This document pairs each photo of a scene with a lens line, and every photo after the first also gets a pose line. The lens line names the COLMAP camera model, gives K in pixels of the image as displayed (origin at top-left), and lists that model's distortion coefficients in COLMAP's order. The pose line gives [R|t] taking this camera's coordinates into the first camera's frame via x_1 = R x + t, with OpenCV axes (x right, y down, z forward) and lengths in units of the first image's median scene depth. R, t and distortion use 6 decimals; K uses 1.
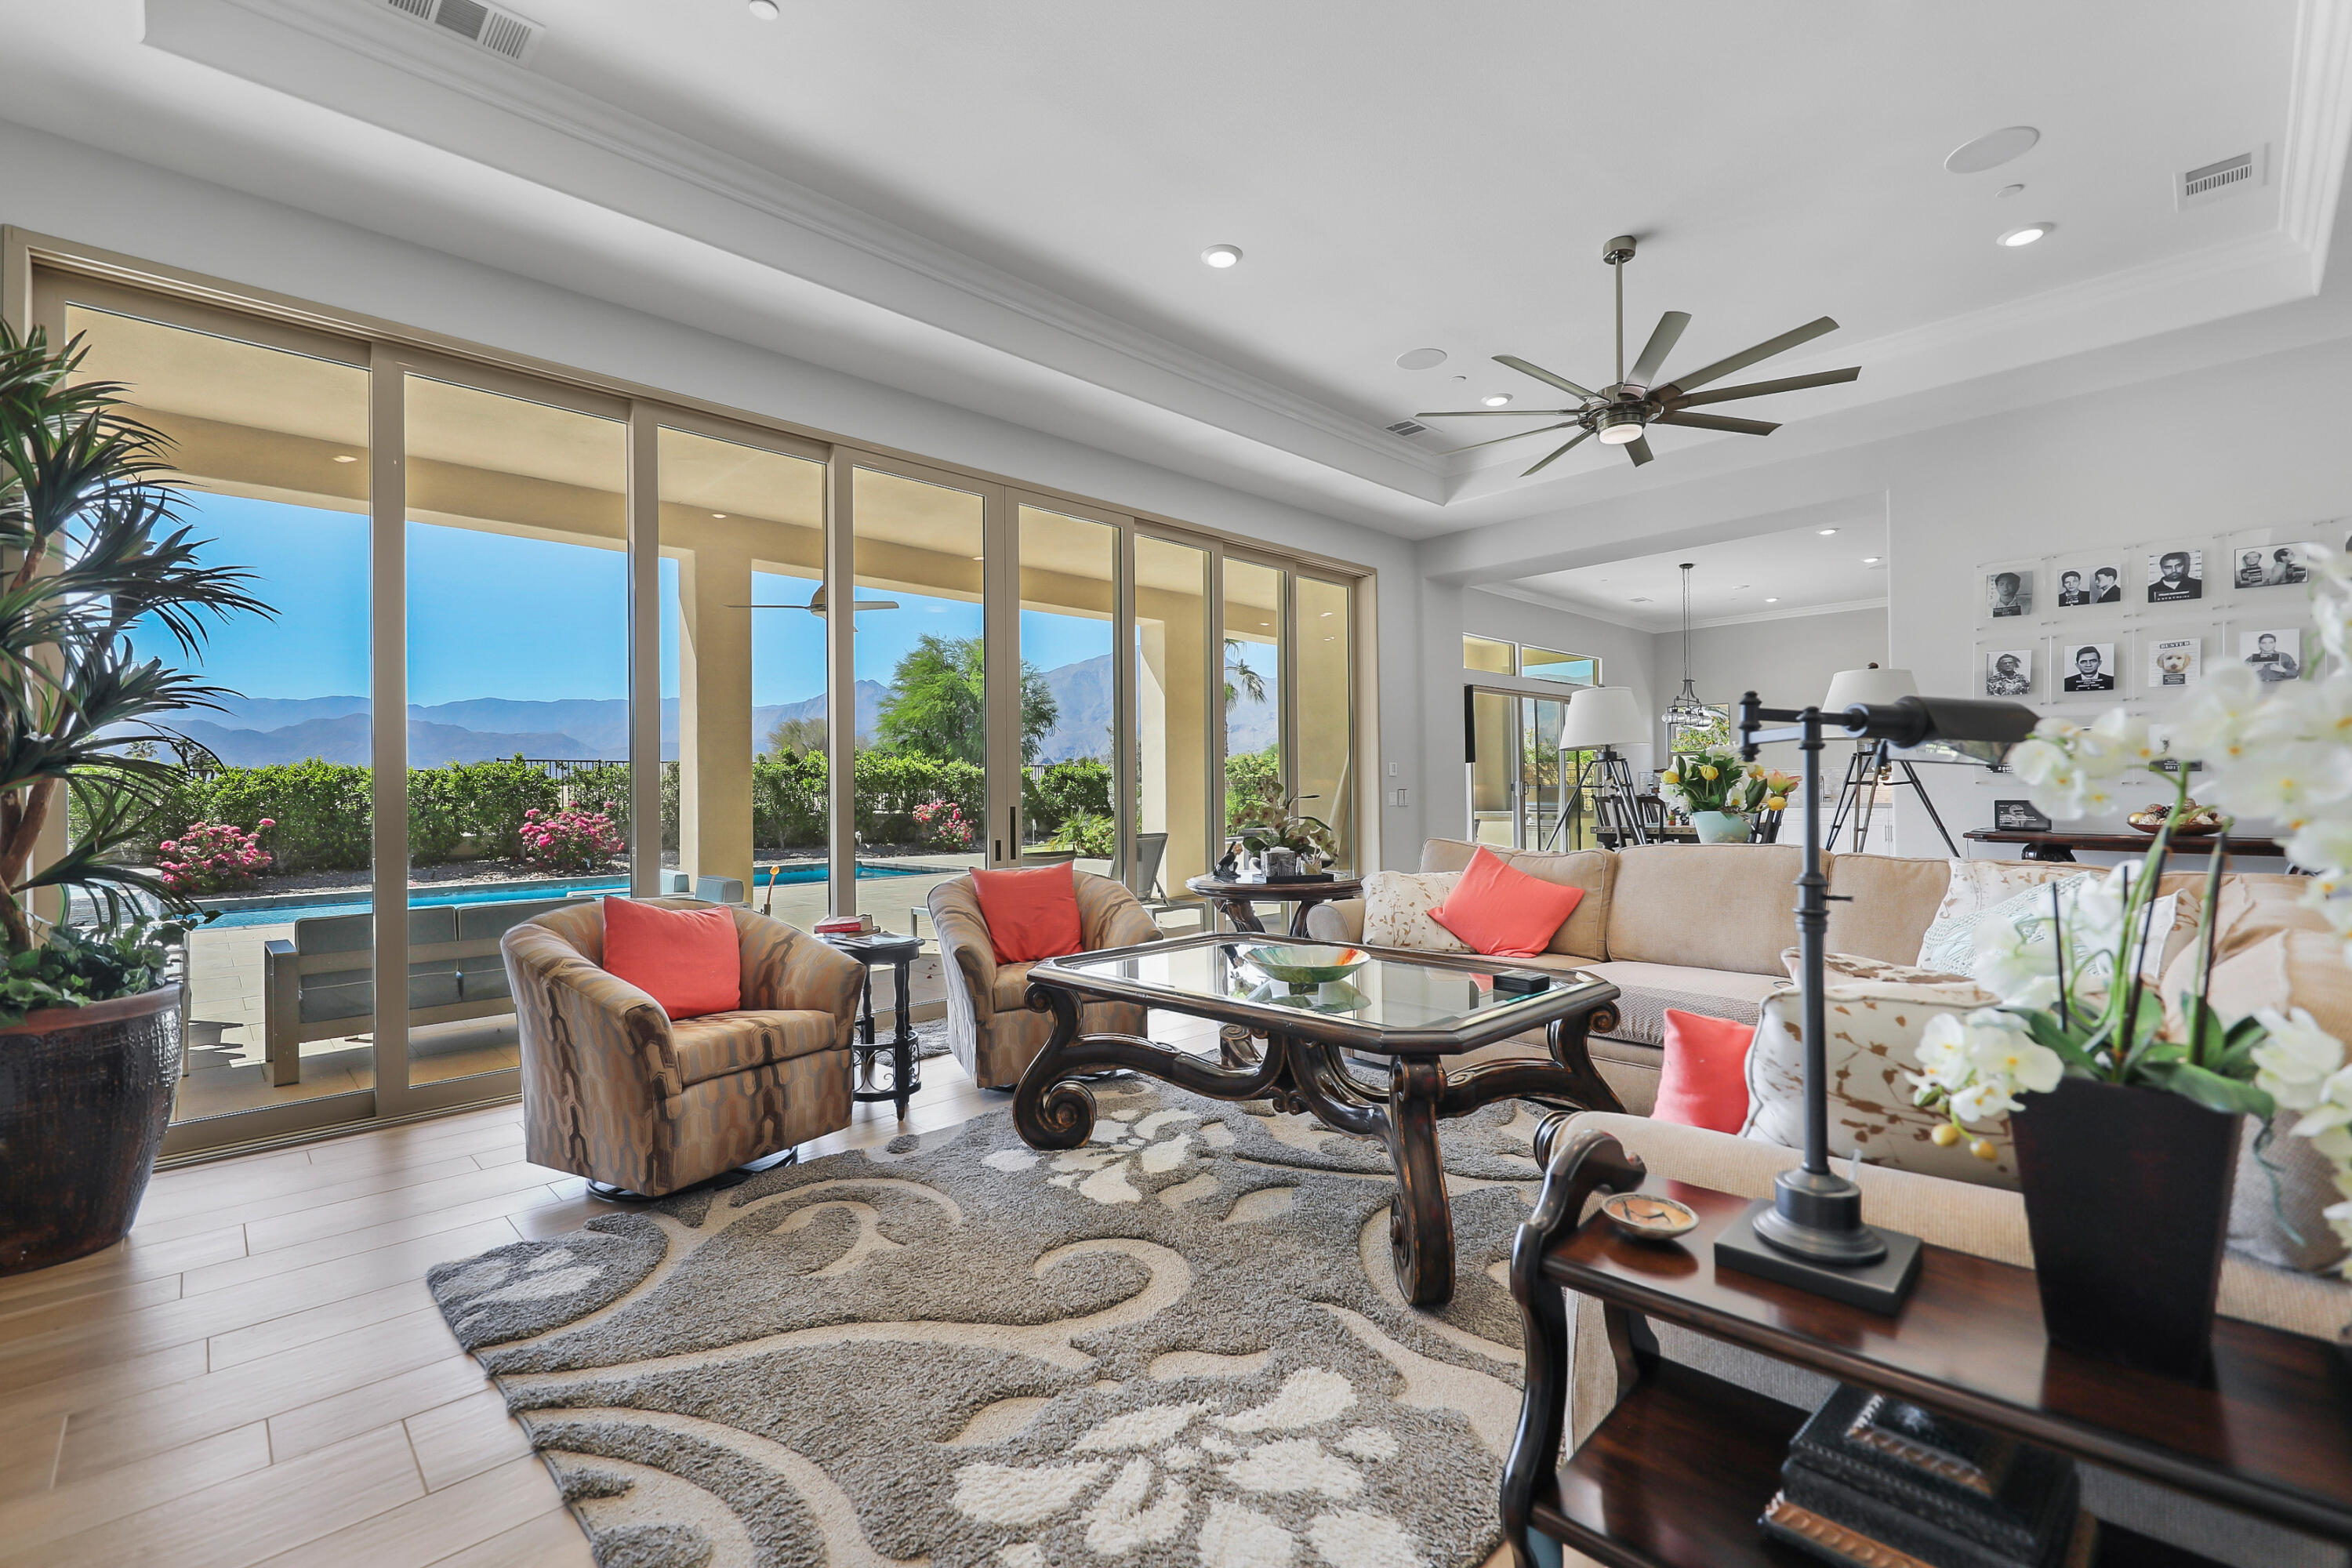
lens RADIAL K [[1023.5, 0, 1176.3], [0, 1023.5, 778.7], [0, 0, 1]] dist [0.003167, 0.000182]
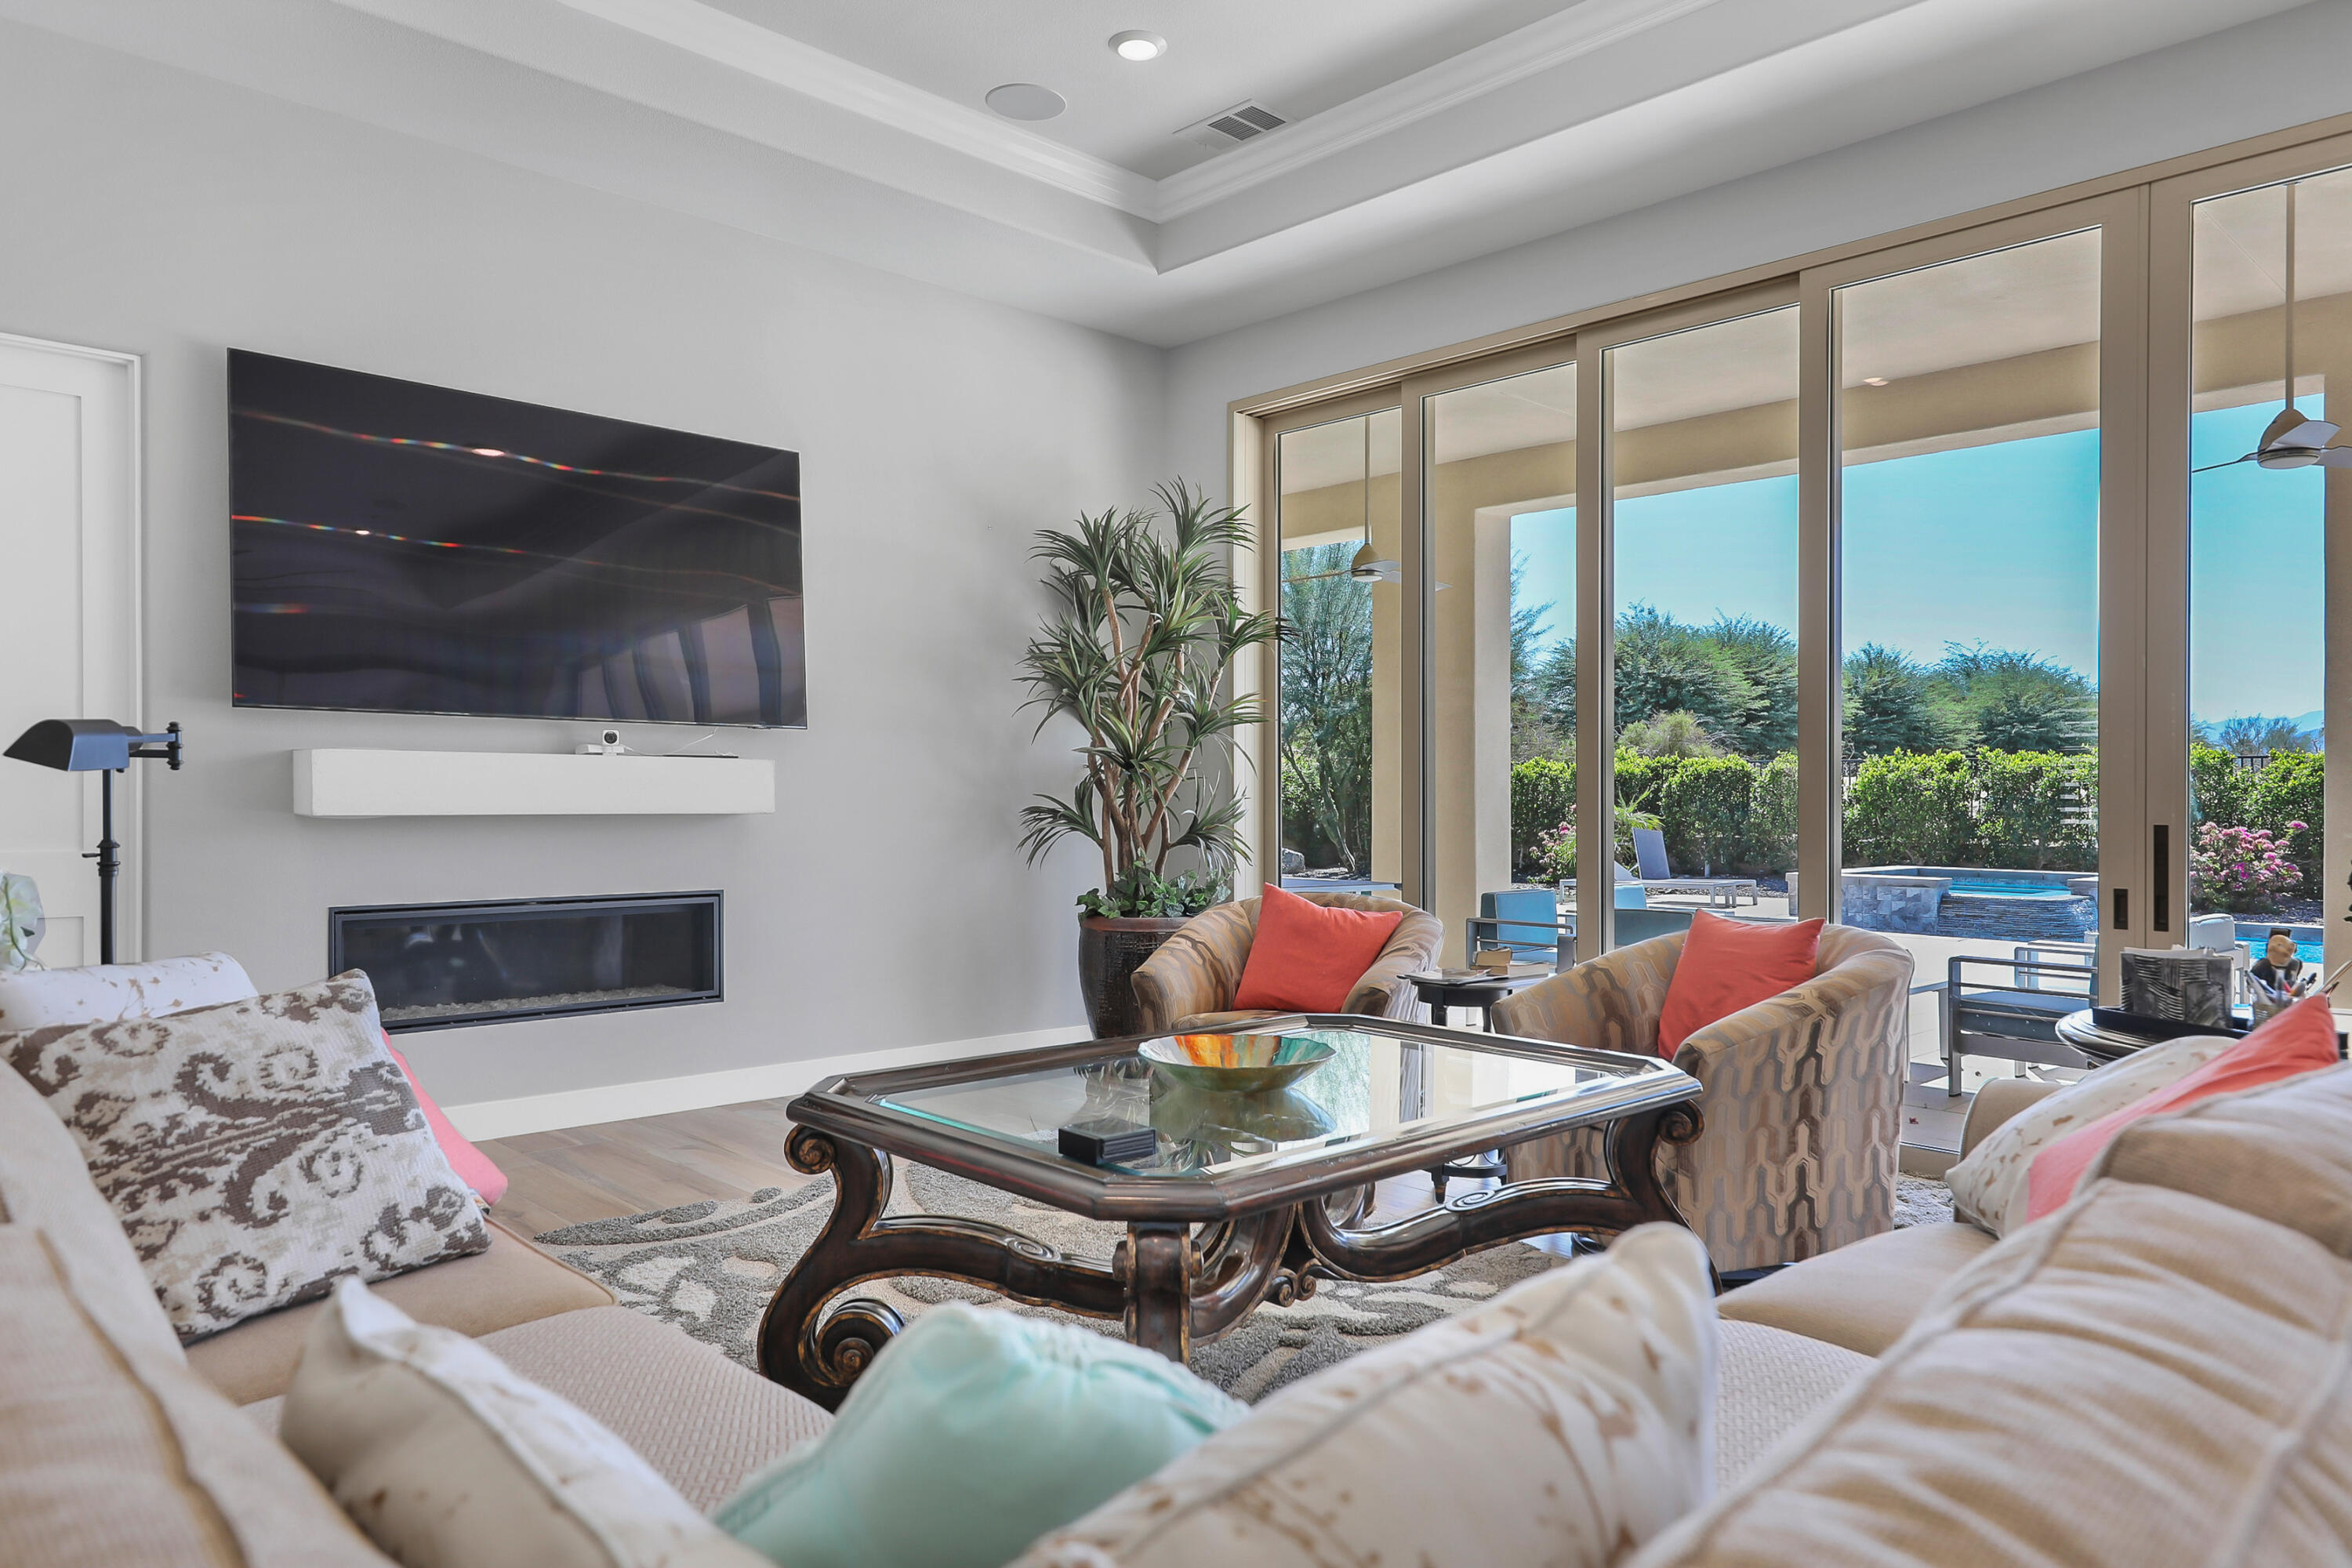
lens RADIAL K [[1541.1, 0, 1176.3], [0, 1541.1, 789.9], [0, 0, 1]] dist [-0.000730, -0.000104]
pose [[-0.013065, 0.012501, -0.999836, 0.704135], [0.004924, 0.999911, 0.012438, -0.002679], [0.999903, -0.004760, -0.013126, 0.622456]]
